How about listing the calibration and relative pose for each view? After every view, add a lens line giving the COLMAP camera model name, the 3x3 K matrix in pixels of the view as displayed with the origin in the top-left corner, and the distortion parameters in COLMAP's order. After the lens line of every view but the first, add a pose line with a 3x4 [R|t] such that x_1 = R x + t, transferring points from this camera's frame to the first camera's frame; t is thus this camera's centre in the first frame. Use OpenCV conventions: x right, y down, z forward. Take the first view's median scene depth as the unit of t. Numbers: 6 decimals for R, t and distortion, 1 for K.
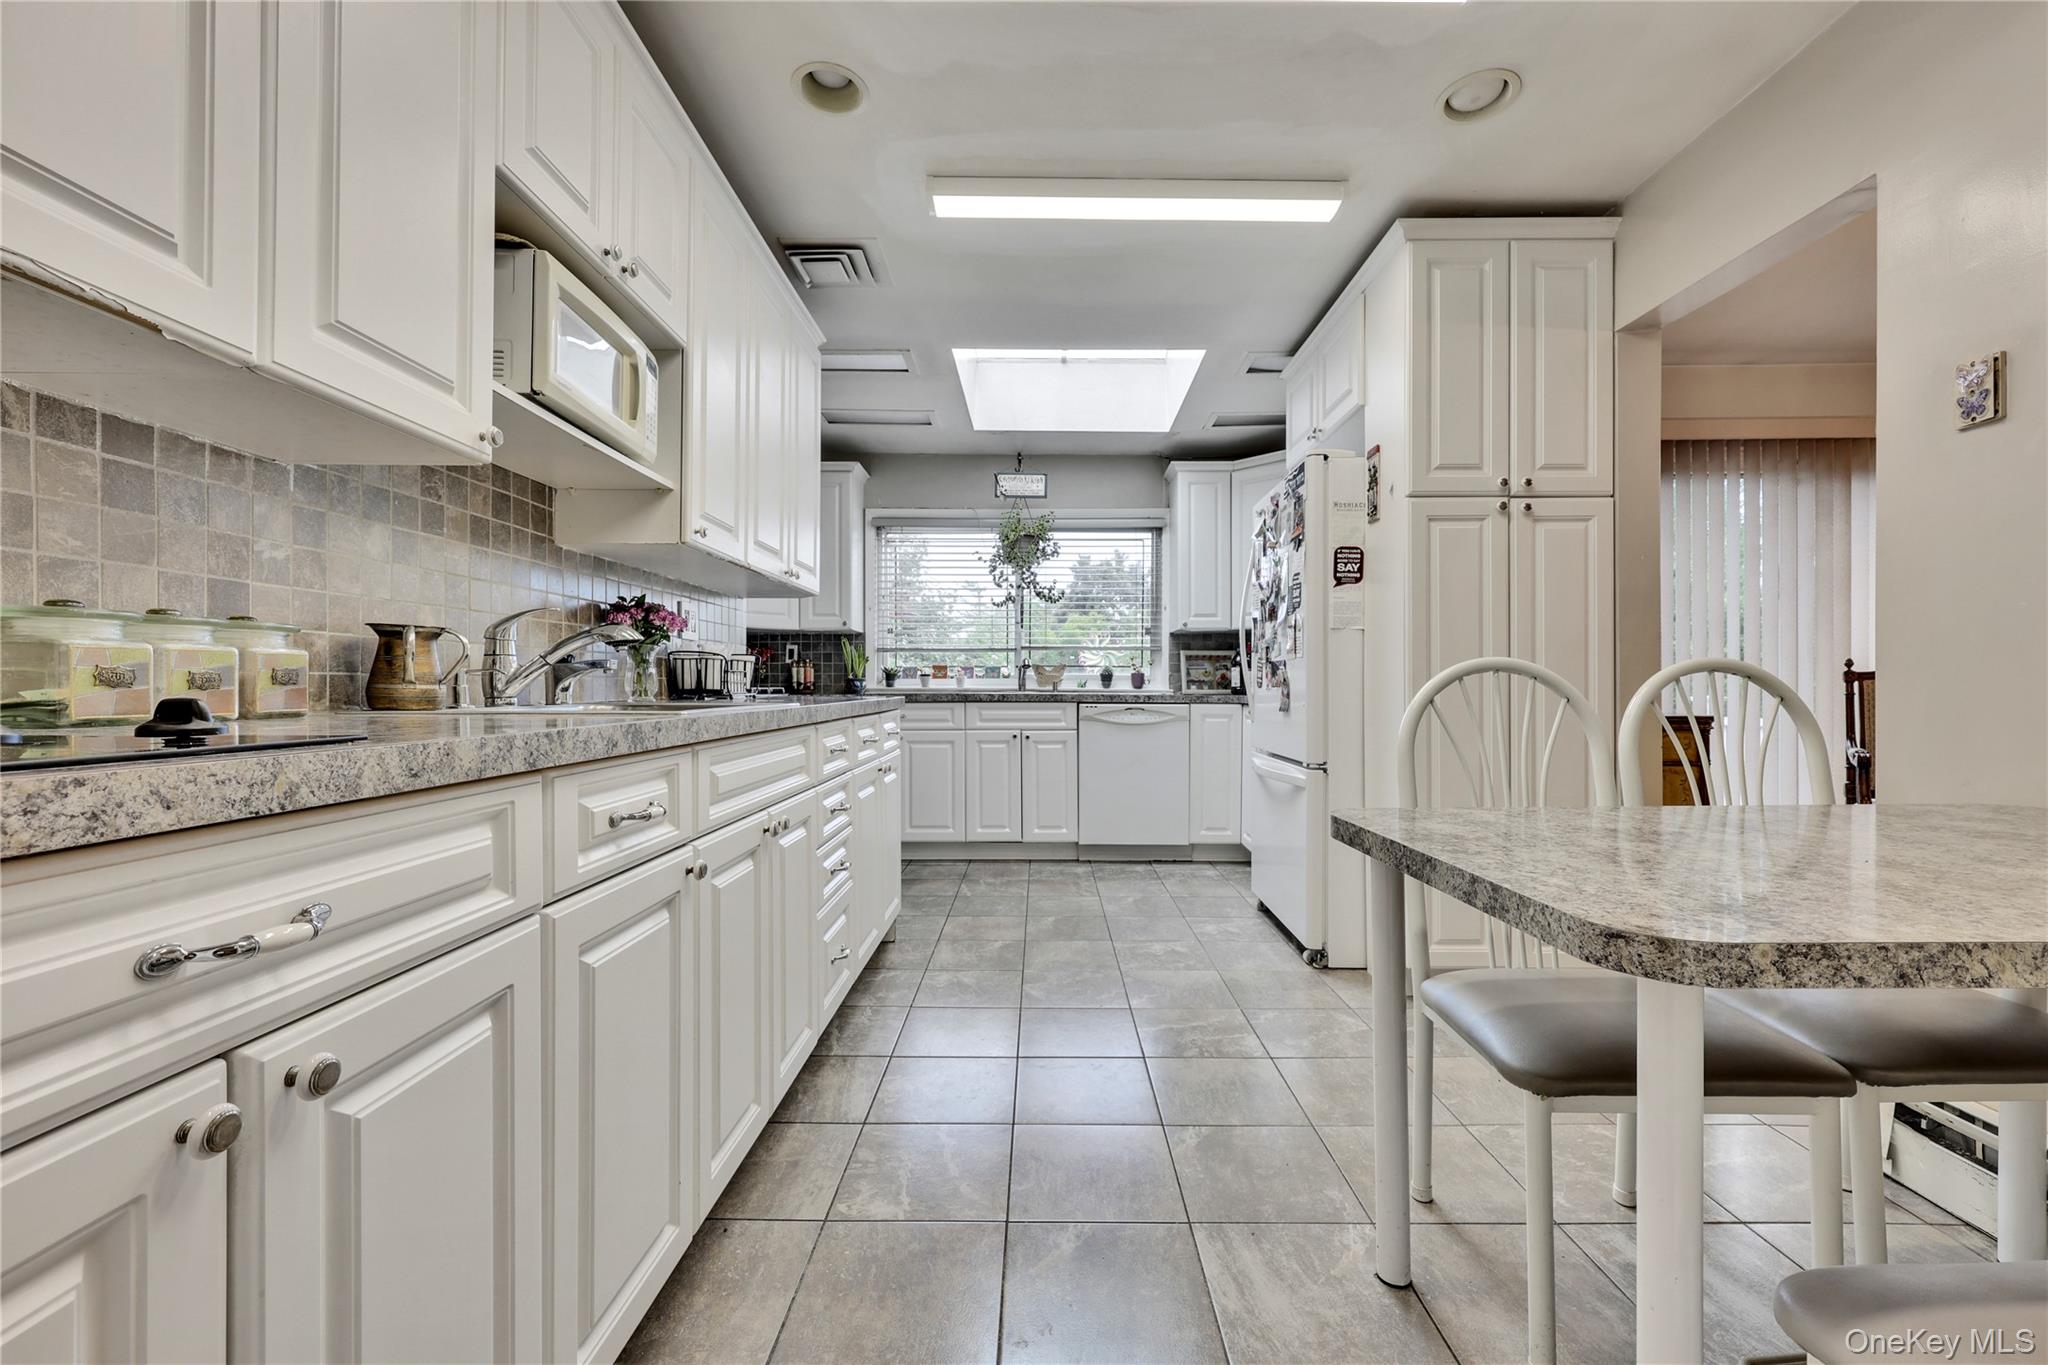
lens RADIAL K [[836.1, 0, 1042.9], [0, 836.1, 665.5], [0, 0, 1]] dist [0.001022, -0.000042]
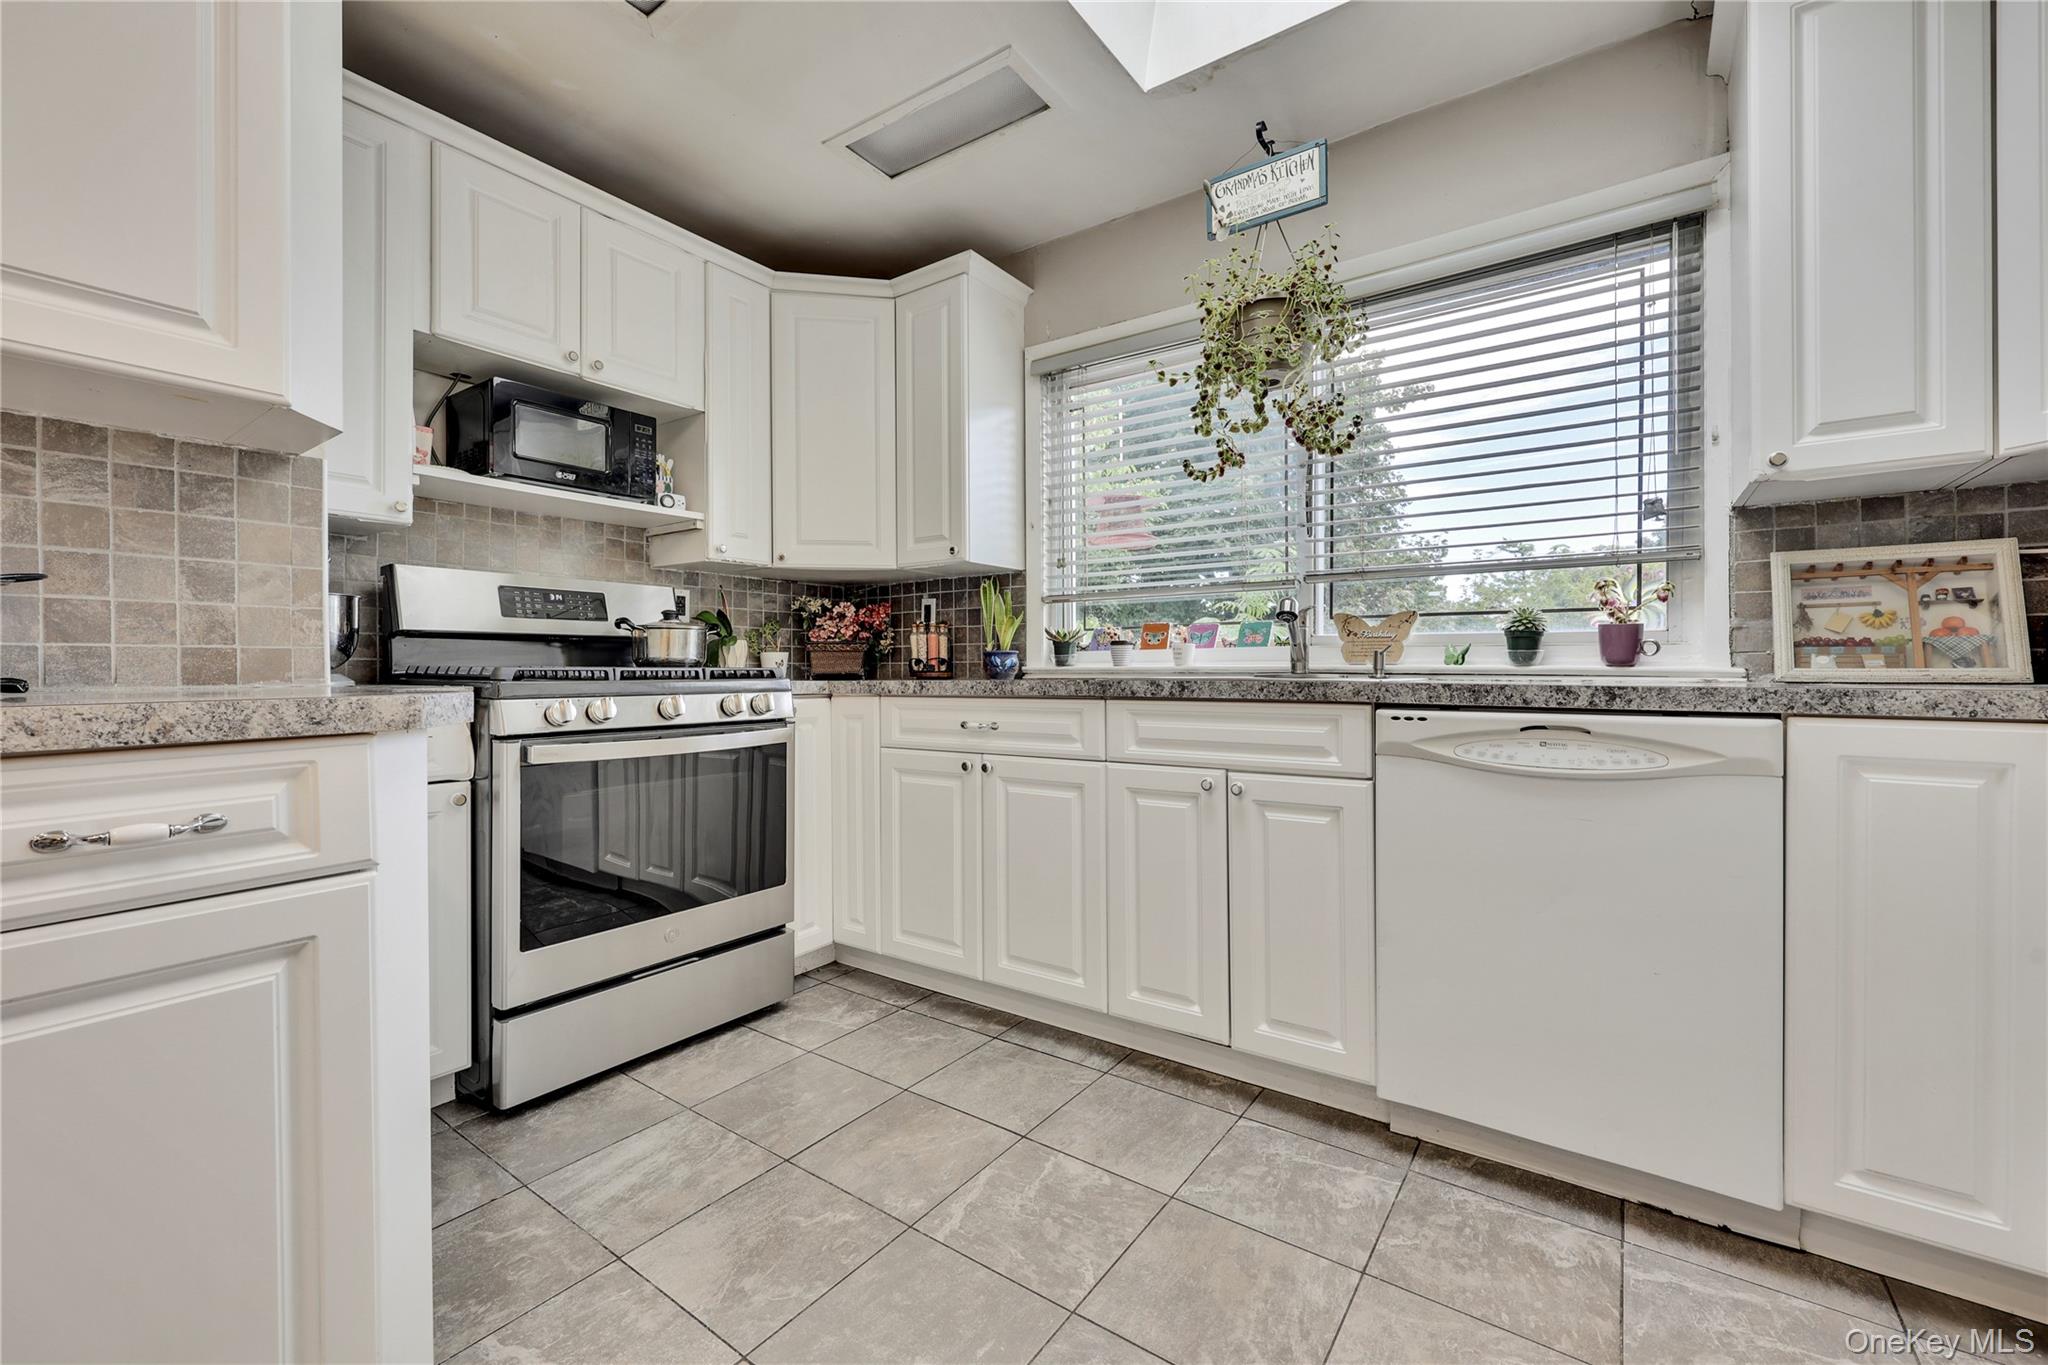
lens RADIAL K [[836.1, 0, 1042.9], [0, 836.1, 665.5], [0, 0, 1]] dist [0.001022, -0.000042]
pose [[0.815590, -0.007439, -0.578582, 0.119822], [0.019617, 0.999698, 0.014800, 0.016810], [0.578298, -0.023421, 0.815490, 0.550037]]
